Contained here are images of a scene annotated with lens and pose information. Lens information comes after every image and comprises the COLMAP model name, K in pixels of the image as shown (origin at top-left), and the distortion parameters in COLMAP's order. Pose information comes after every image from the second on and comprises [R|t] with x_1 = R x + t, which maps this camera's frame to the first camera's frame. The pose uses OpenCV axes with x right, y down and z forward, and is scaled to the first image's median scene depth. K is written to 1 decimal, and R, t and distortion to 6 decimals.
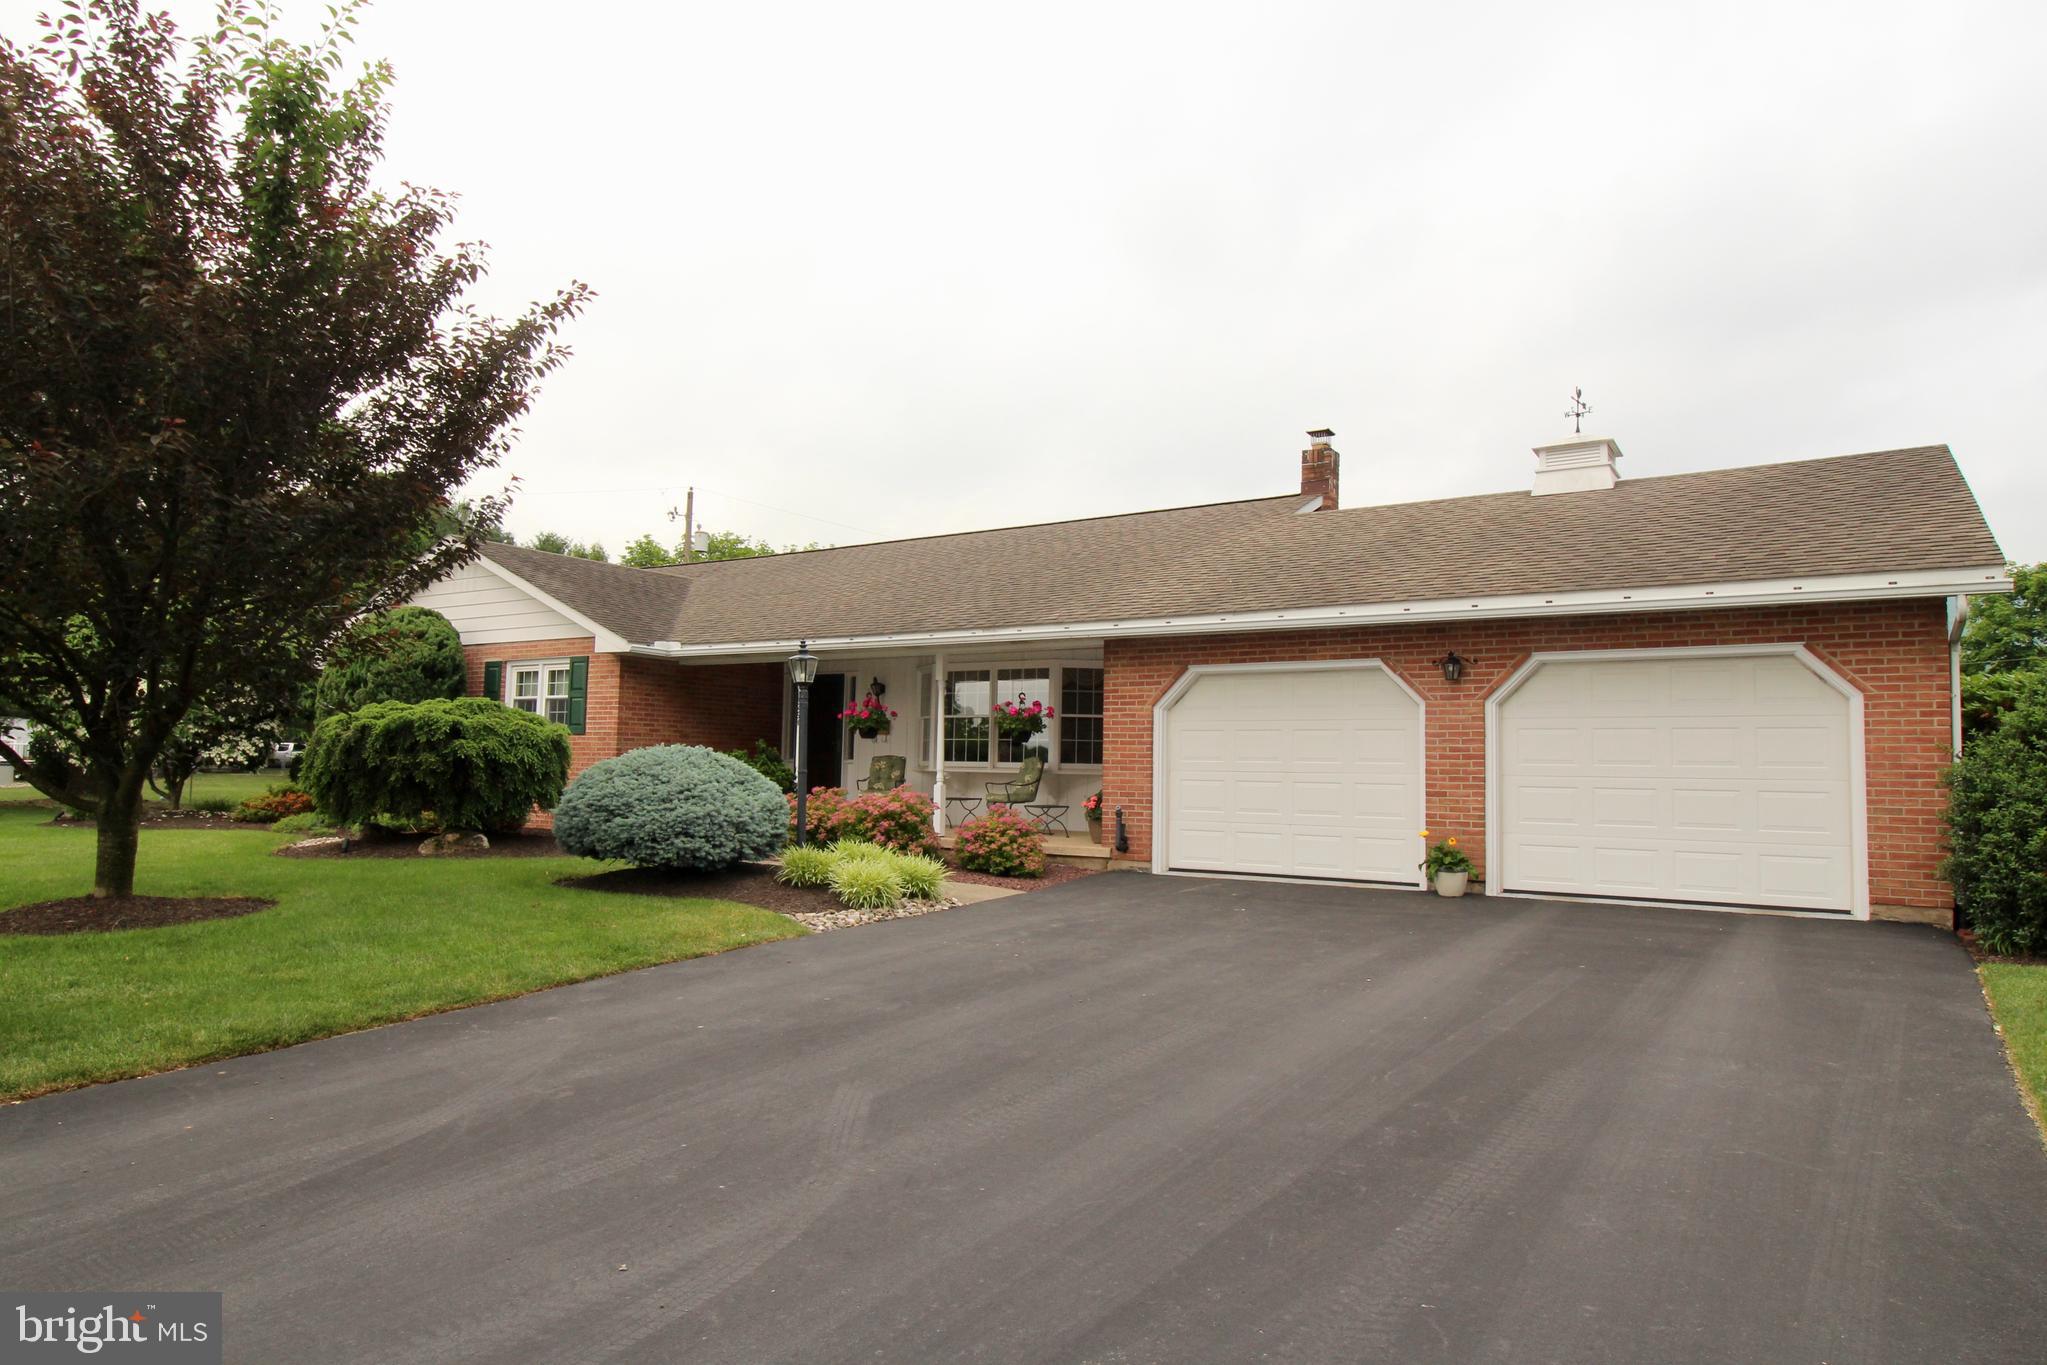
lens RADIAL K [[1171.7, 0, 1023.5], [0, 1171.7, 682.5], [0, 0, 1]] dist [0.001530, 0.000403]
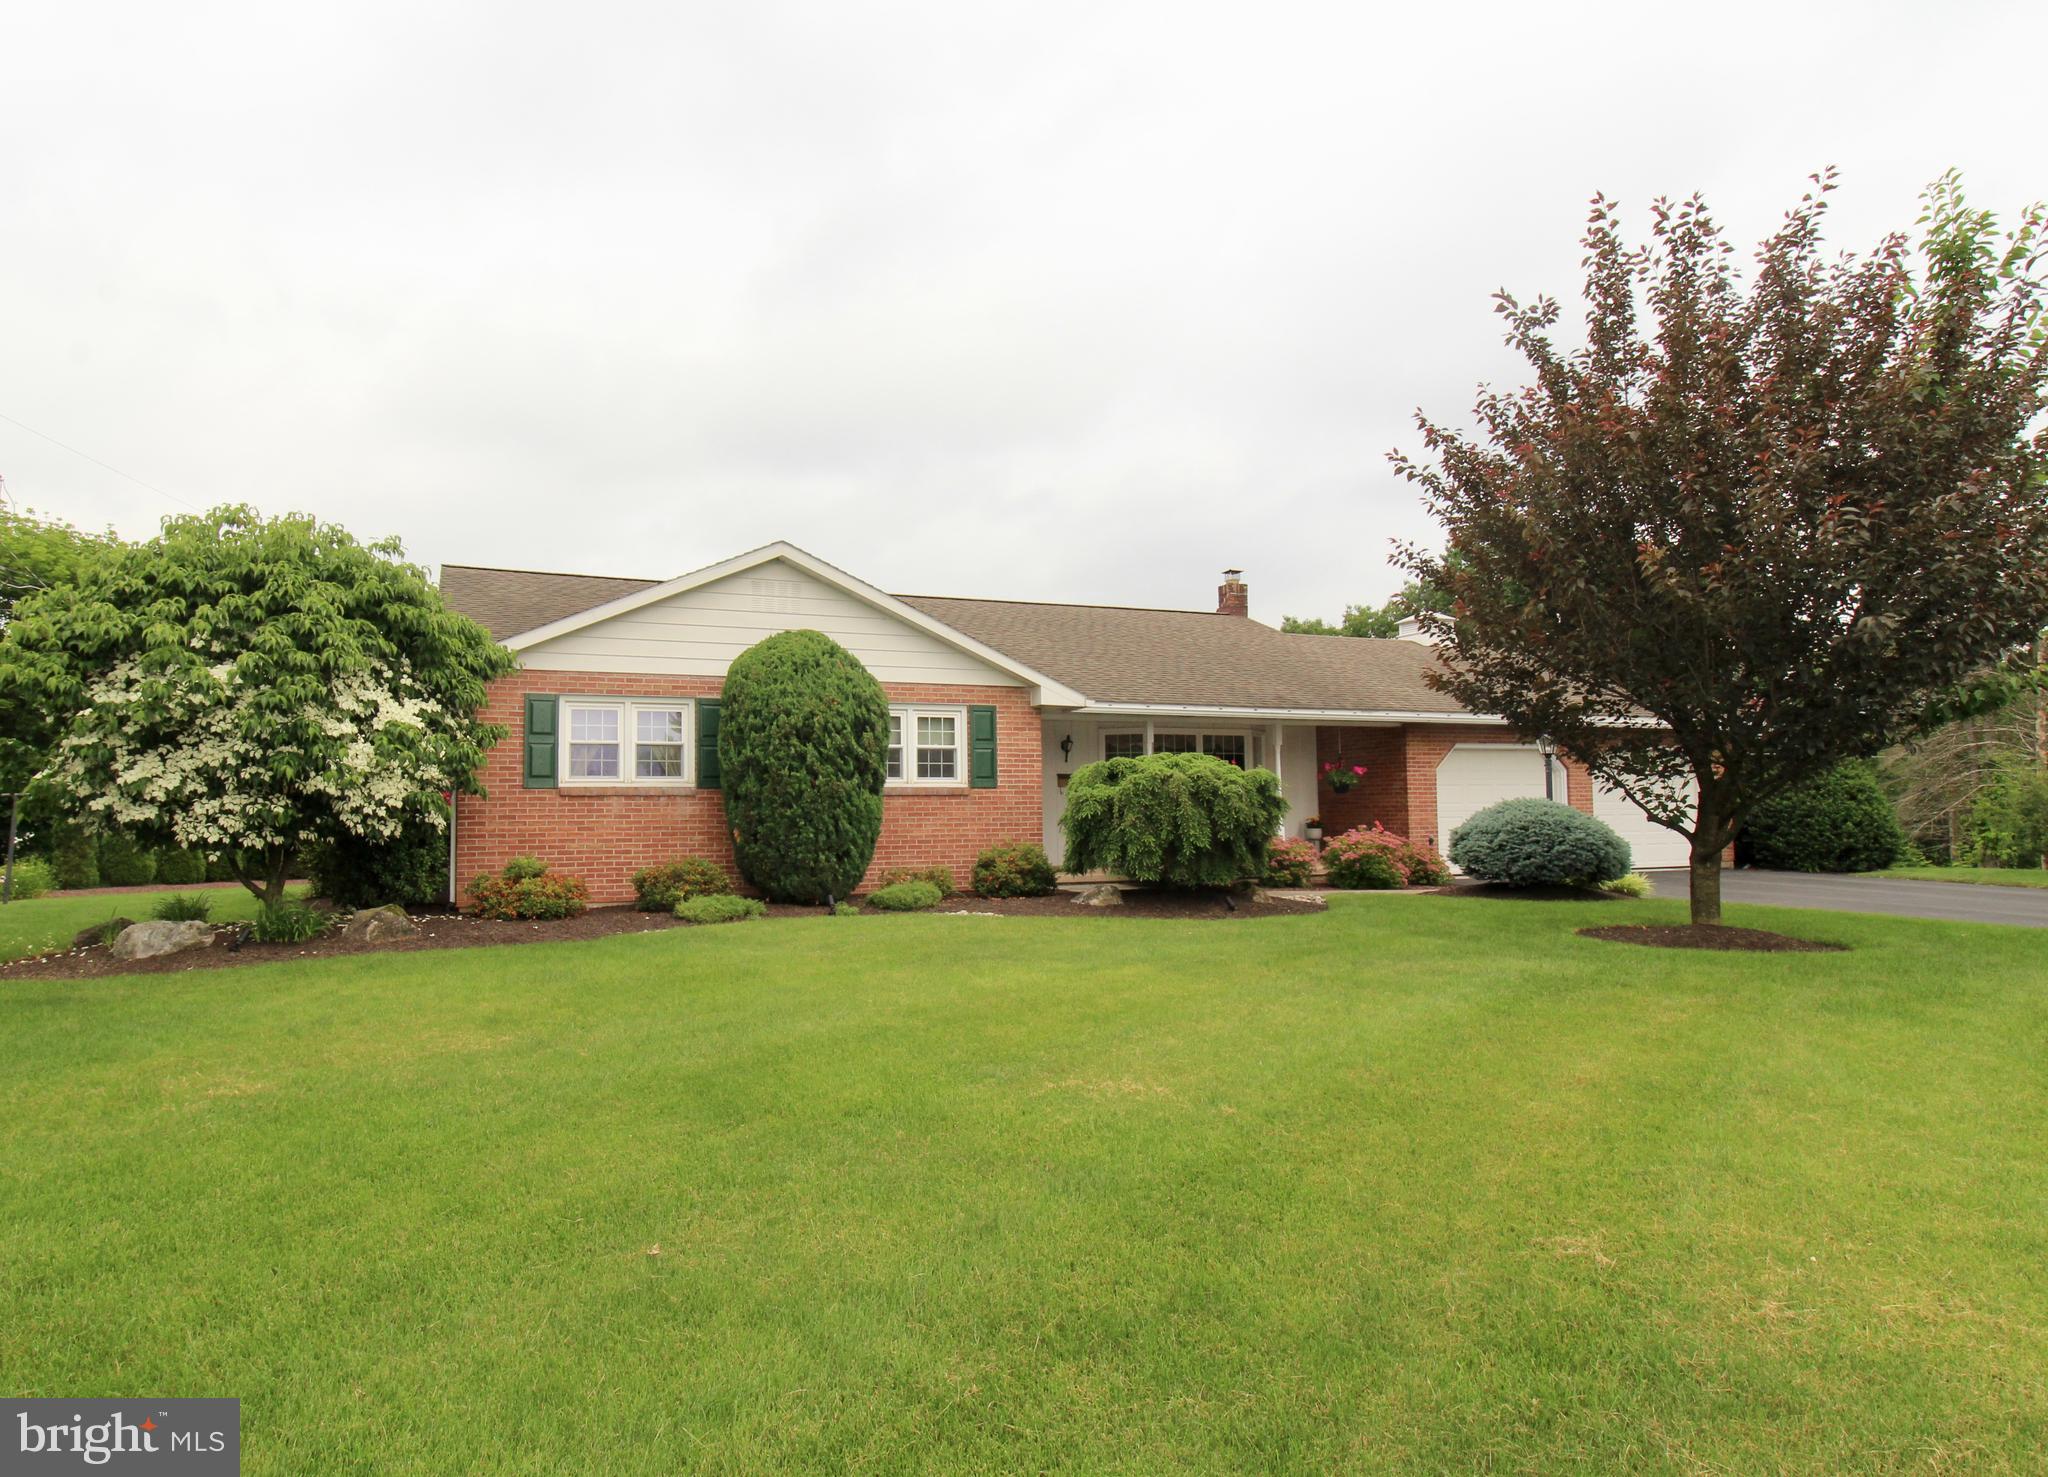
lens RADIAL K [[1121.3, 0, 1024.0], [0, 1121.3, 738.5], [0, 0, 1]] dist [-0.000949, -0.000136]
pose [[0.611138, 0.033981, 0.790794, -1.178256], [-0.038991, 0.999158, -0.012802, 0.017073], [-0.790563, -0.023010, 0.611948, 0.458817]]
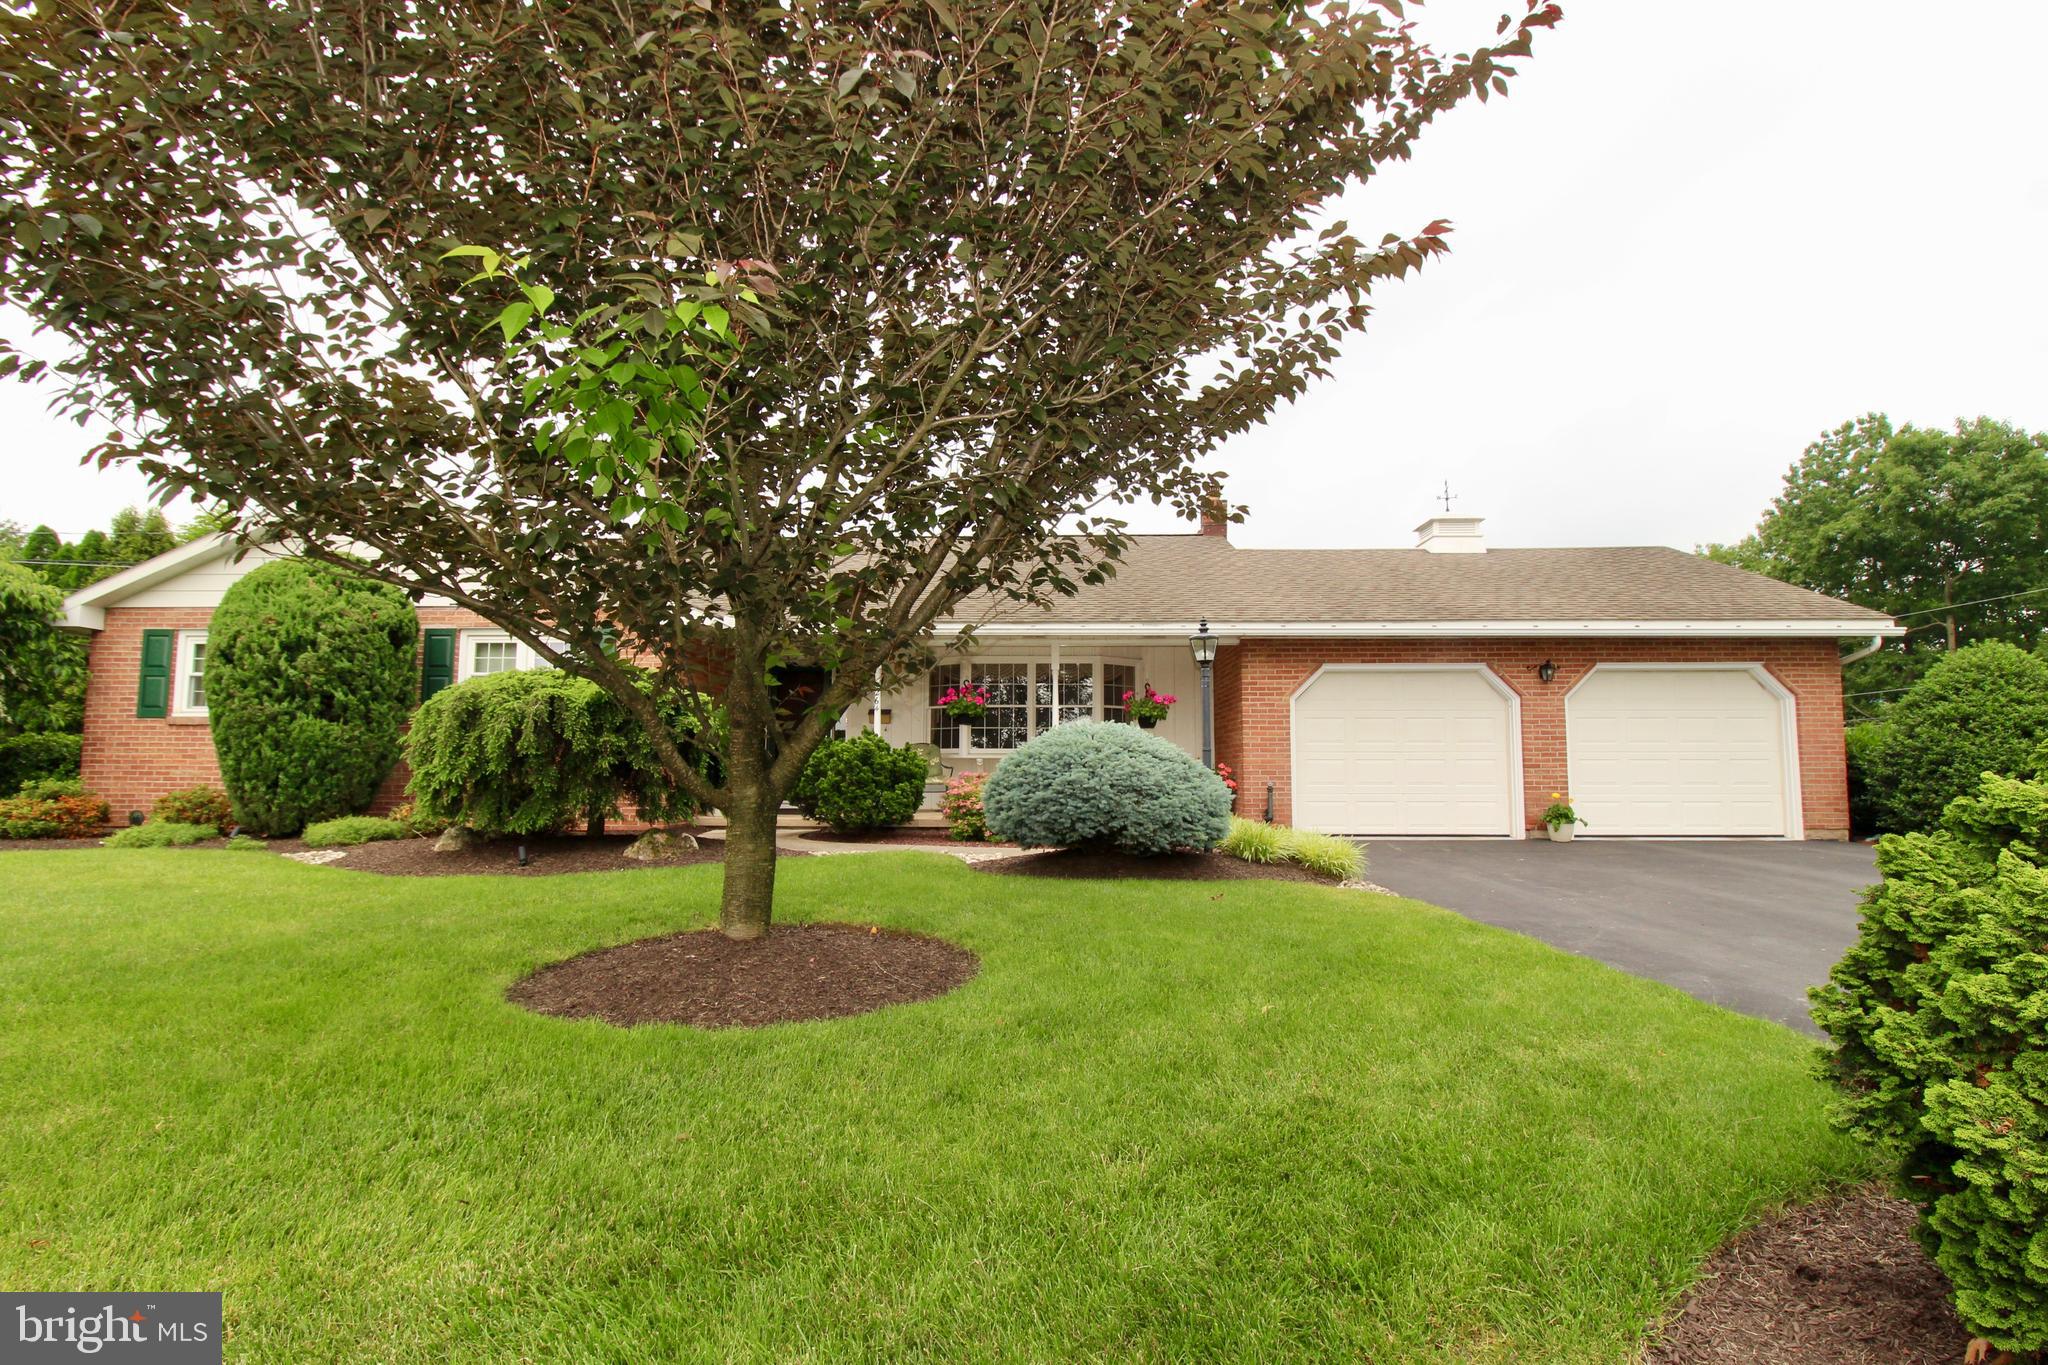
lens RADIAL K [[968.3, 0, 1031.3], [0, 968.3, 683.7], [0, 0, 1]] dist [-0.001467, -0.015189]
pose [[0.864991, 0.031575, 0.500792, -0.517676], [-0.025869, 0.999497, -0.018335, 0.026850], [-0.501119, 0.002905, 0.865373, 0.249059]]
